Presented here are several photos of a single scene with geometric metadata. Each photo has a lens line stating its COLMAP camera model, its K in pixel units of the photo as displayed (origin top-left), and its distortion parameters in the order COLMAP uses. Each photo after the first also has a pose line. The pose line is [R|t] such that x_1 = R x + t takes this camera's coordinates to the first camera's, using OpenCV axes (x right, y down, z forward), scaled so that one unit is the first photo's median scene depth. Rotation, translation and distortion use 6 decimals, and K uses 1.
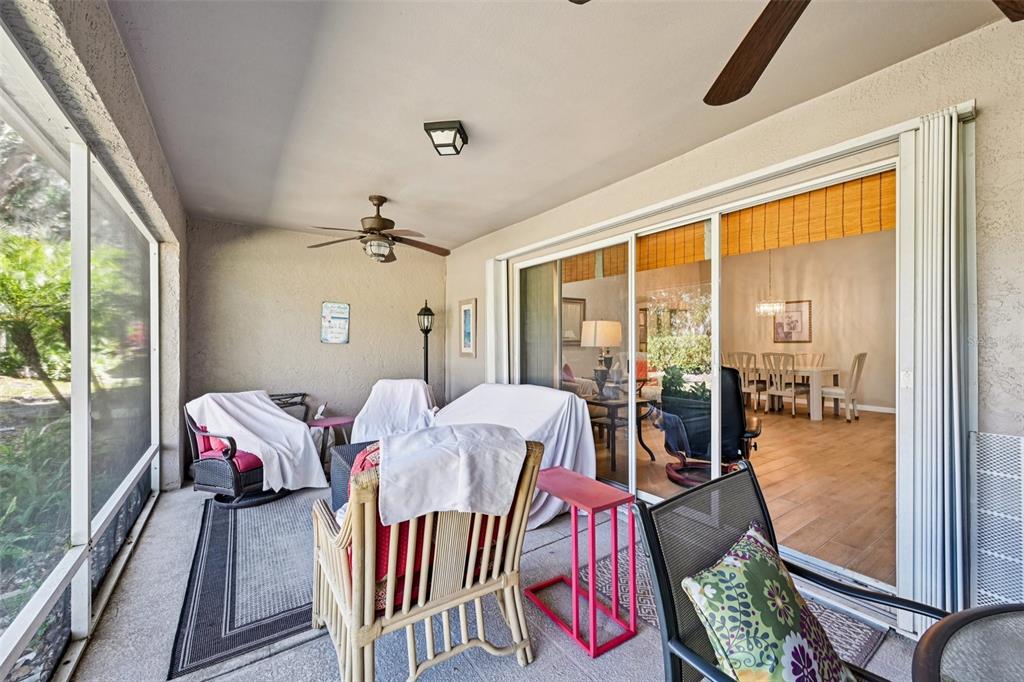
lens RADIAL K [[406.2, 0, 512.3], [0, 406.2, 339.5], [0, 0, 1]] dist [0.002693, -0.000109]
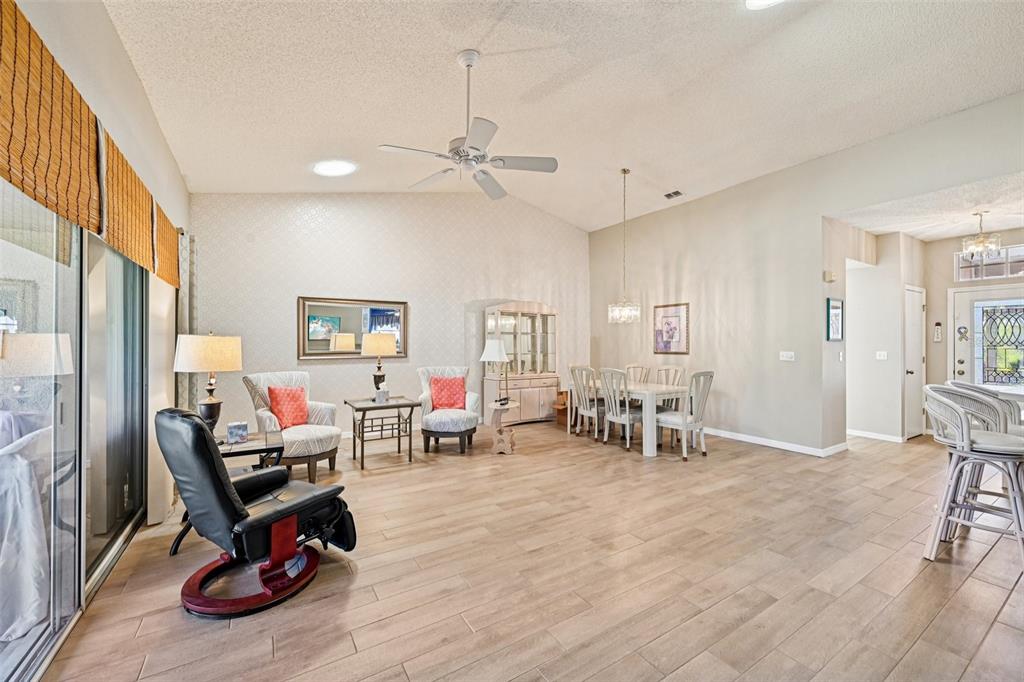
lens RADIAL K [[406.2, 0, 512.3], [0, 406.2, 342.1], [0, 0, 1]] dist [0.002693, -0.000109]
pose [[0.999324, 0.006298, -0.036226, 0.404272], [-0.006223, 0.999978, 0.002184, -0.017049], [0.036239, -0.001957, 0.999341, 0.159381]]
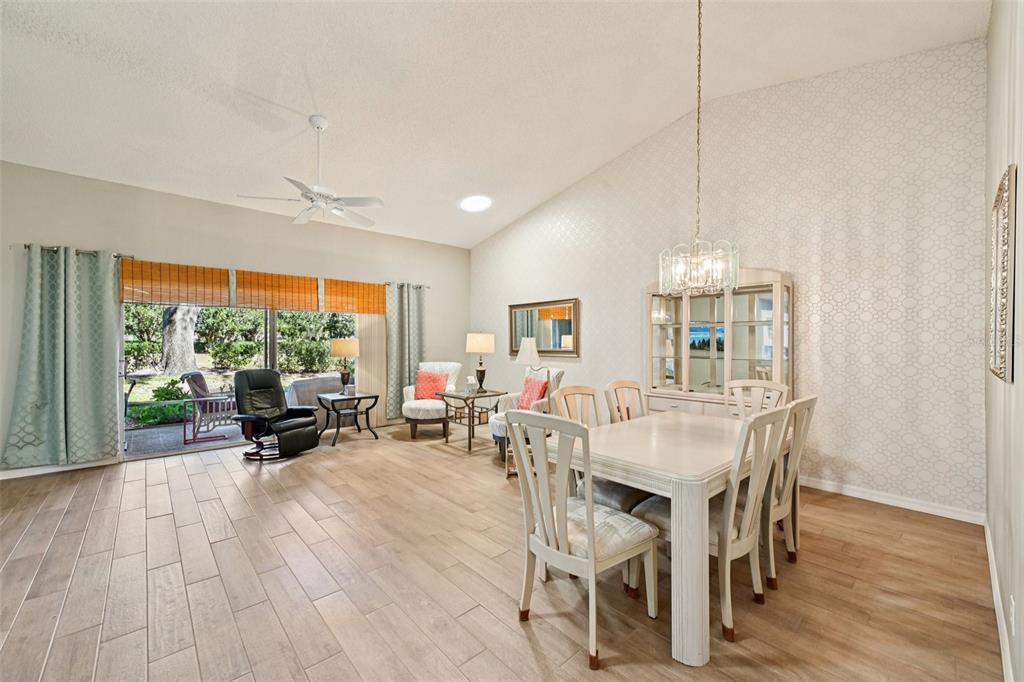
lens RADIAL K [[406.2, 0, 510.0], [0, 406.2, 343.9], [0, 0, 1]] dist [0.002693, -0.000109]
pose [[0.132521, 0.004913, -0.991168, 0.892008], [0.005373, 0.999969, 0.005675, -0.013701], [0.991166, -0.006078, 0.132491, 0.731950]]
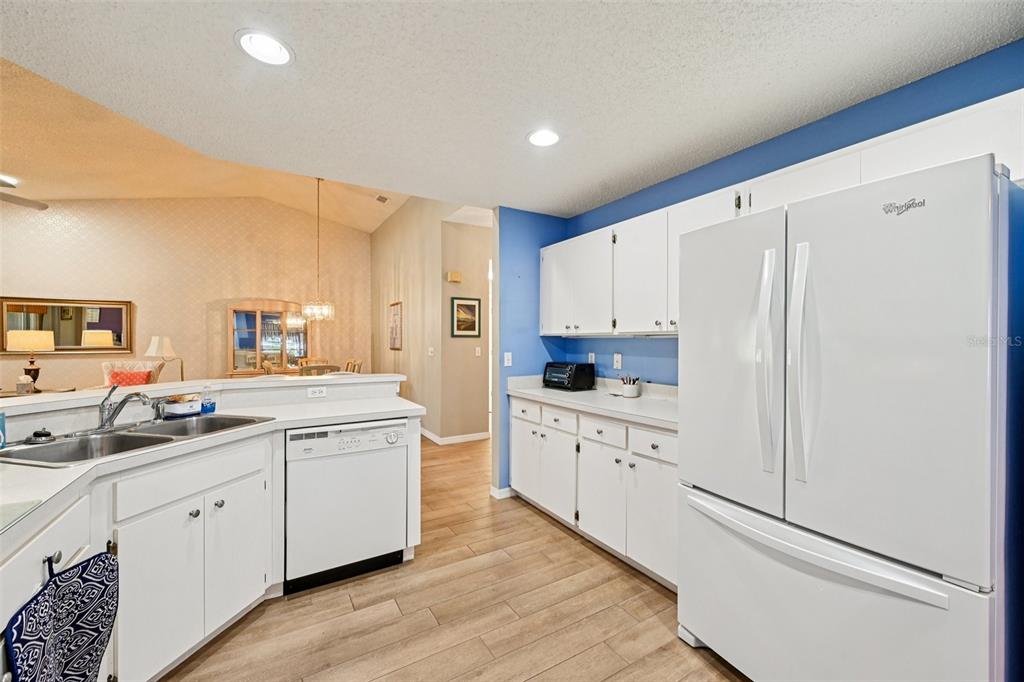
lens RADIAL K [[406.2, 0, 511.9], [0, 406.2, 341.5], [0, 0, 1]] dist [0.002693, -0.000109]
pose [[0.998640, 0.005888, -0.051796, 1.012229], [-0.005547, 0.999962, 0.006729, -0.018637], [0.051834, -0.006432, 0.998635, 0.138882]]
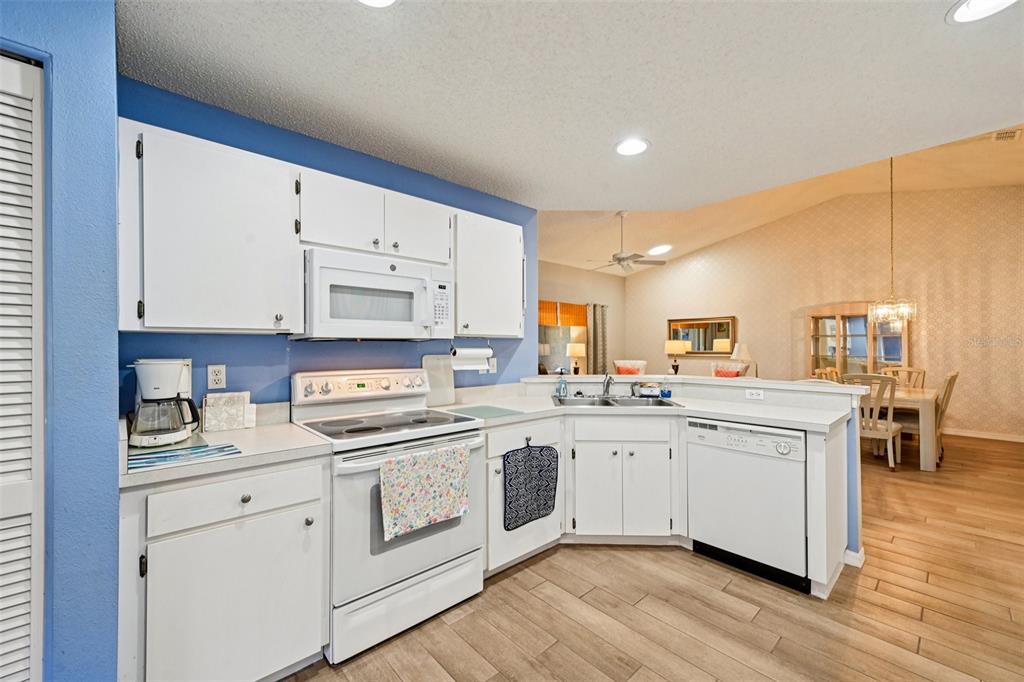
lens RADIAL K [[406.2, 0, 512.9], [0, 406.2, 343.6], [0, 0, 1]] dist [0.002693, -0.000109]
pose [[0.144976, -0.004432, -0.989425, 1.161180], [0.005004, 0.999980, -0.003747, -0.017980], [0.989423, -0.004408, 0.144995, 0.205801]]
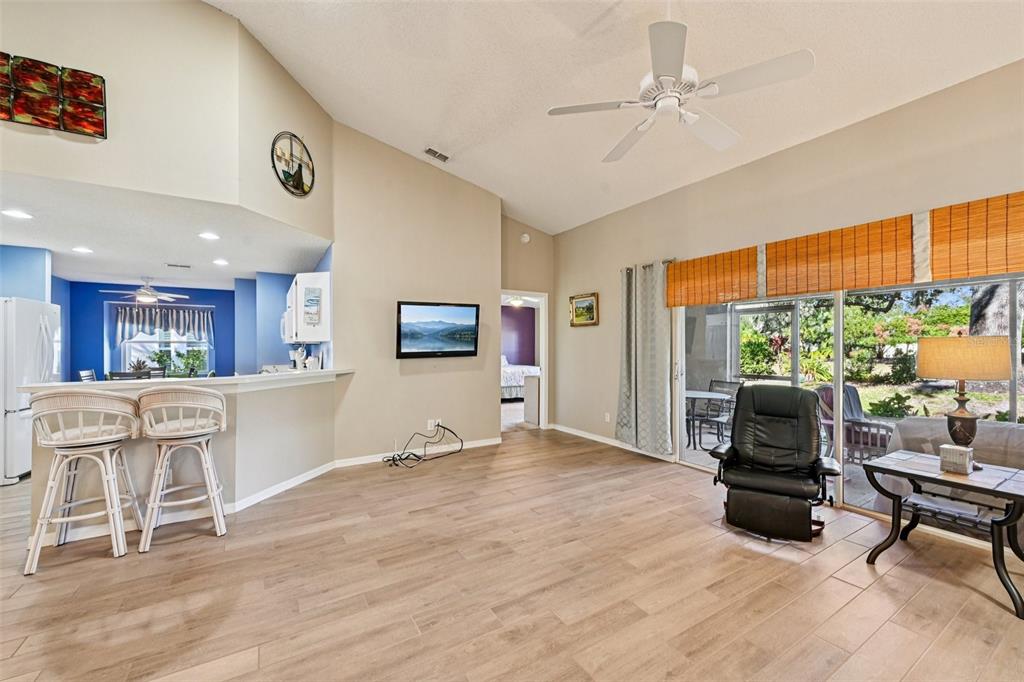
lens RADIAL K [[406.2, 0, 513.9], [0, 406.2, 348.9], [0, 0, 1]] dist [0.002693, -0.000109]
pose [[-0.999009, 0.003729, 0.044347, 0.446108], [0.003792, 0.999992, 0.001343, -0.012438], [-0.044342, 0.001510, -0.999015, 0.864181]]
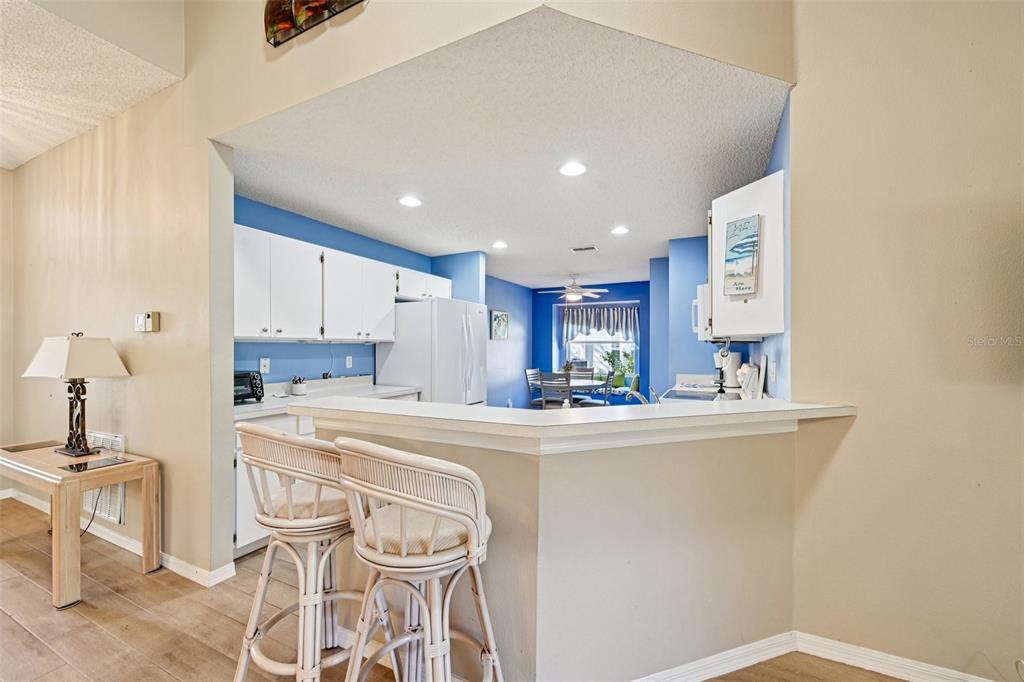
lens RADIAL K [[406.2, 0, 511.1], [0, 406.2, 349.0], [0, 0, 1]] dist [0.002693, -0.000109]
pose [[-0.487359, -0.000197, 0.873202, 0.605109], [-0.002506, 0.999996, -0.001173, -0.013276], [-0.873198, -0.002760, -0.487358, 0.548543]]
